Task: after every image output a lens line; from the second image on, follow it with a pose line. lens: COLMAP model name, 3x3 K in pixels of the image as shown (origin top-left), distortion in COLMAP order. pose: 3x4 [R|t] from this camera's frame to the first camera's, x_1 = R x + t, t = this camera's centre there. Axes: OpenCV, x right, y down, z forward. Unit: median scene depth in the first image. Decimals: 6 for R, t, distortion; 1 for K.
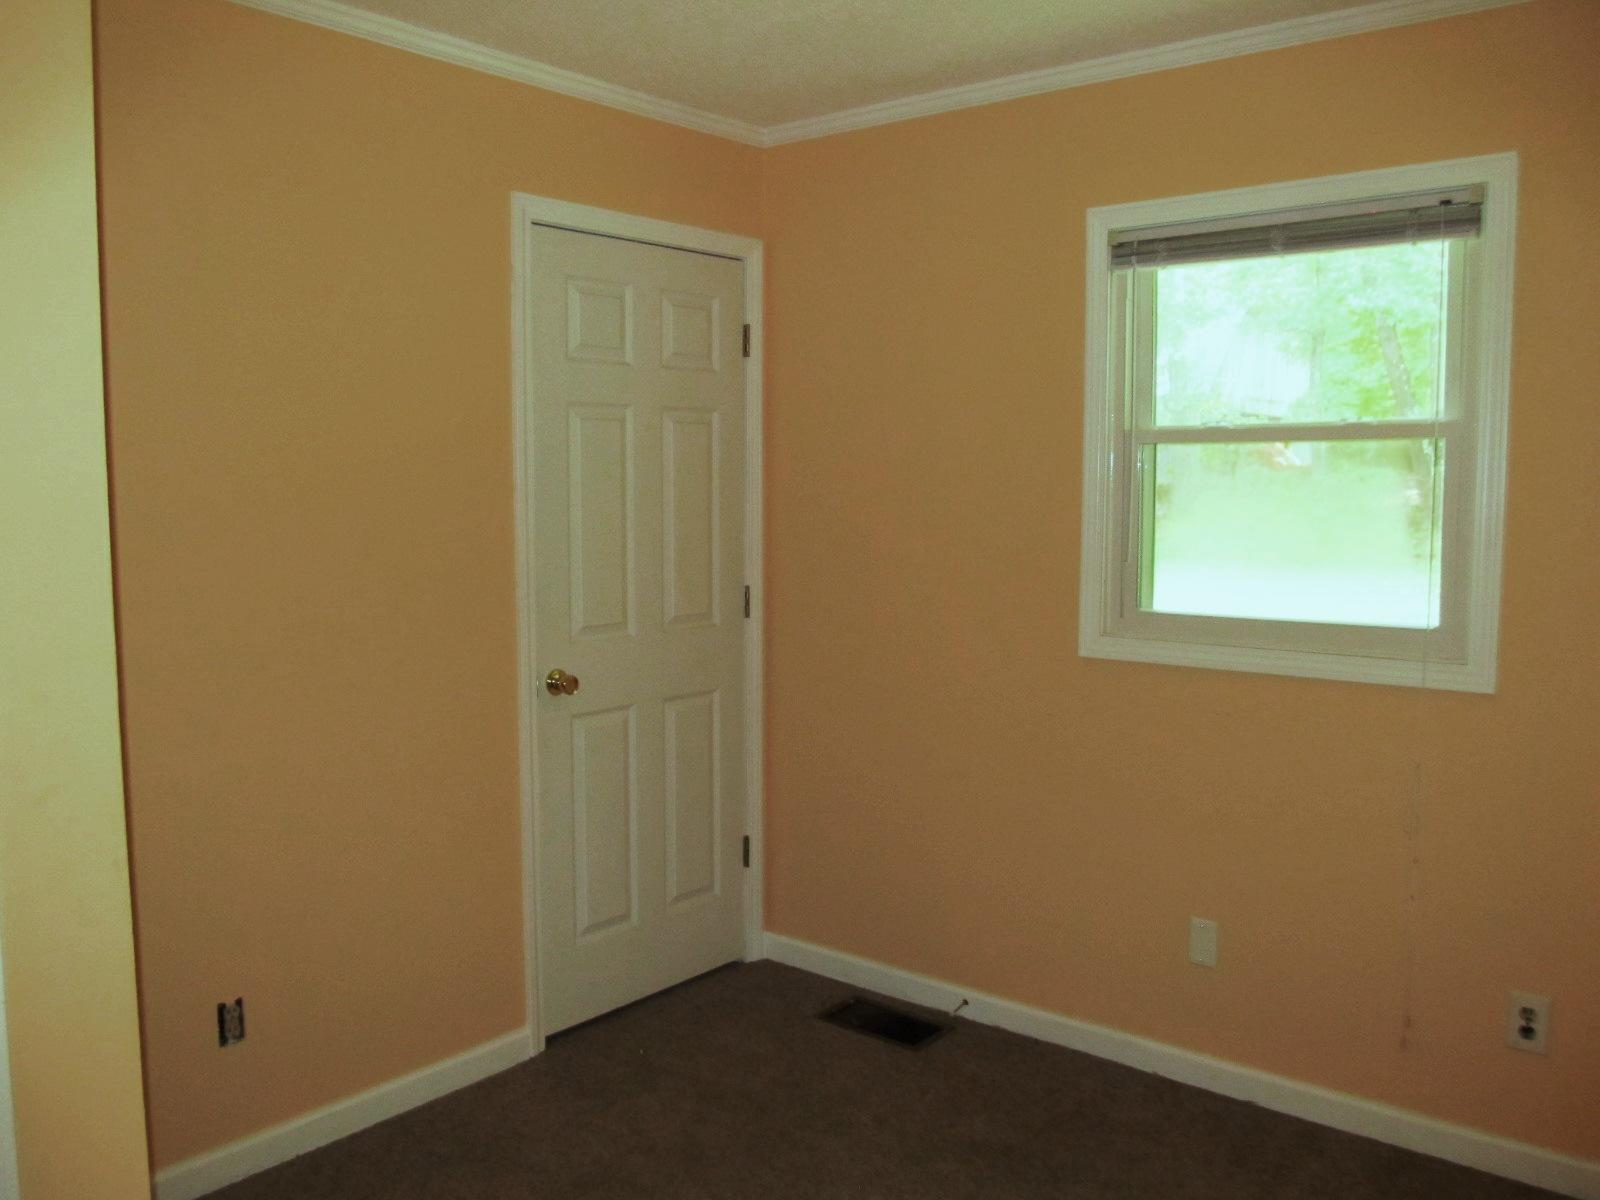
lens RADIAL K [[1307.0, 0, 807.0], [0, 1307.0, 595.0], [0, 0, 1]] dist [-0.105543, 0.088711]
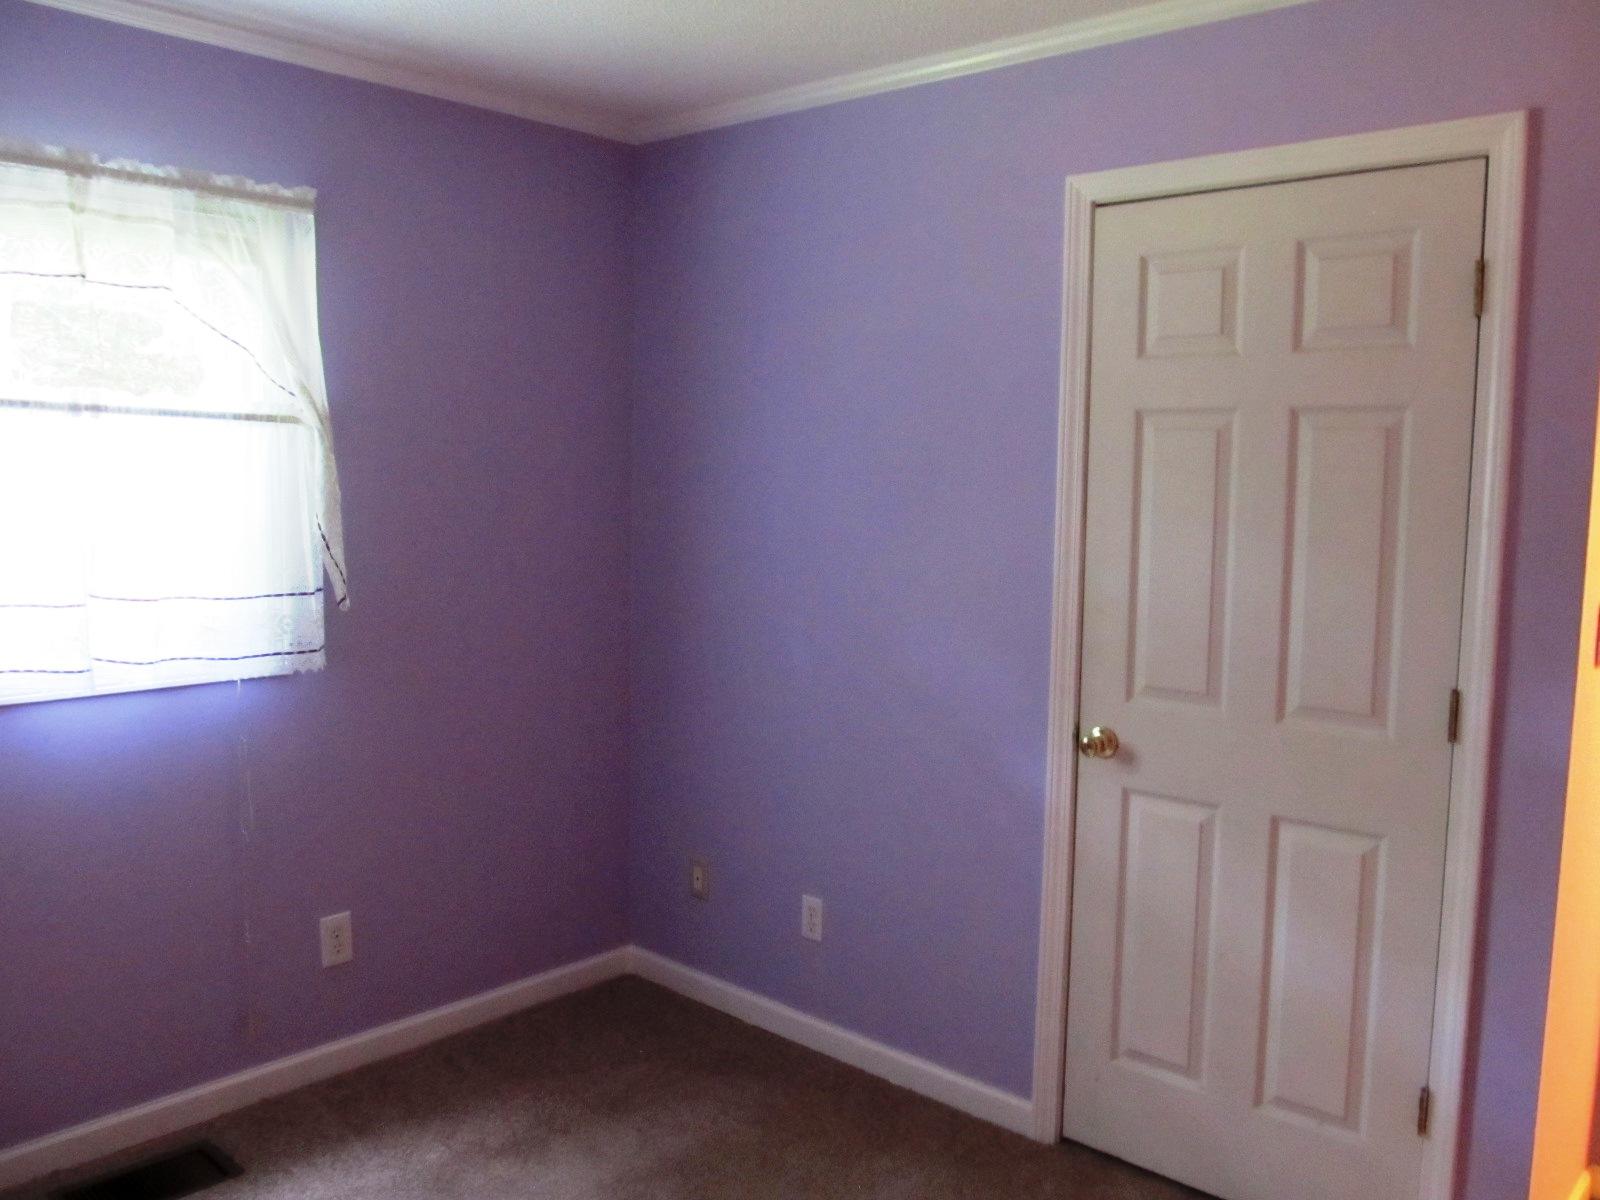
lens RADIAL K [[1307.0, 0, 807.0], [0, 1307.0, 595.0], [0, 0, 1]] dist [-0.105543, 0.088711]
pose [[-0.050596, 0.095241, -0.994168, 0.646568], [-0.117289, 0.987988, 0.100618, -0.088206], [0.991808, 0.121696, -0.038818, 0.826100]]
